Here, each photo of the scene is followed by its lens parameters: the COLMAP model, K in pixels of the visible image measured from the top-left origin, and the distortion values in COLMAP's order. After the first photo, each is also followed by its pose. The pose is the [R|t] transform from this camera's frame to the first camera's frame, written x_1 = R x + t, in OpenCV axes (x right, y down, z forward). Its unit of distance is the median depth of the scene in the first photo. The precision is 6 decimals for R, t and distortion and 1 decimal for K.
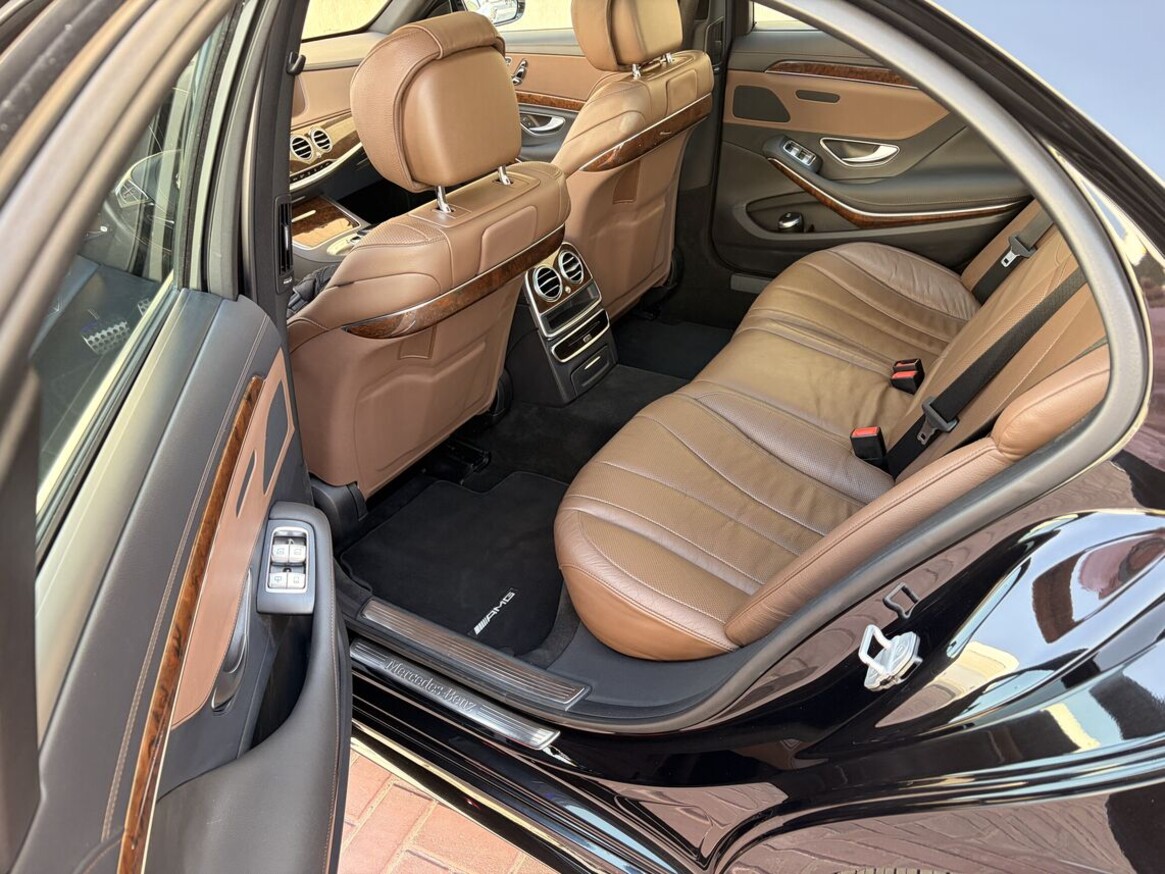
lens RADIAL K [[894.7, 0, 582.5], [0, 894.7, 437.0], [0, 0, 1]] dist [0.032396, -0.046068]
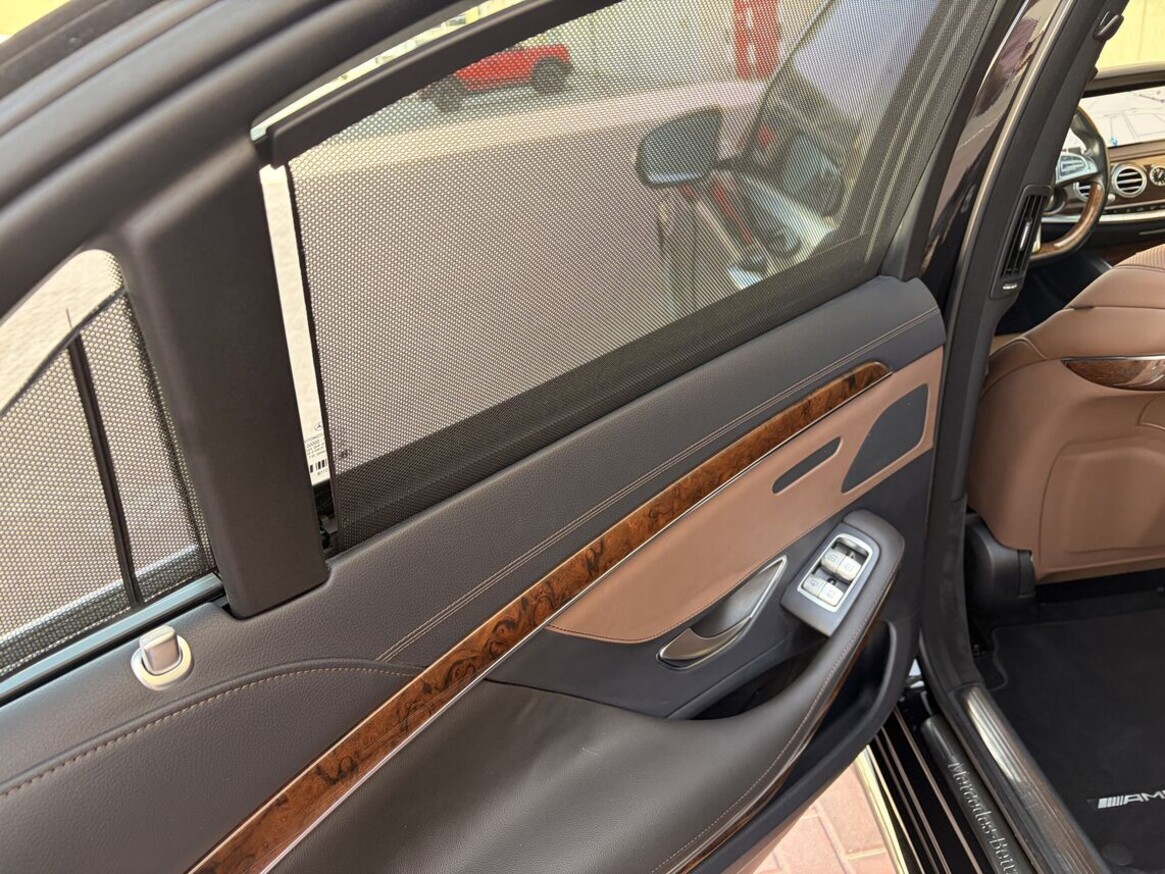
lens RADIAL K [[894.7, 0, 582.5], [0, 894.7, 437.0], [0, 0, 1]] dist [0.032396, -0.046068]
pose [[0.562922, 0.325697, -0.759632, 0.157320], [-0.358402, 0.924368, 0.130737, -0.010746], [0.744760, 0.198659, 0.637077, 0.220621]]
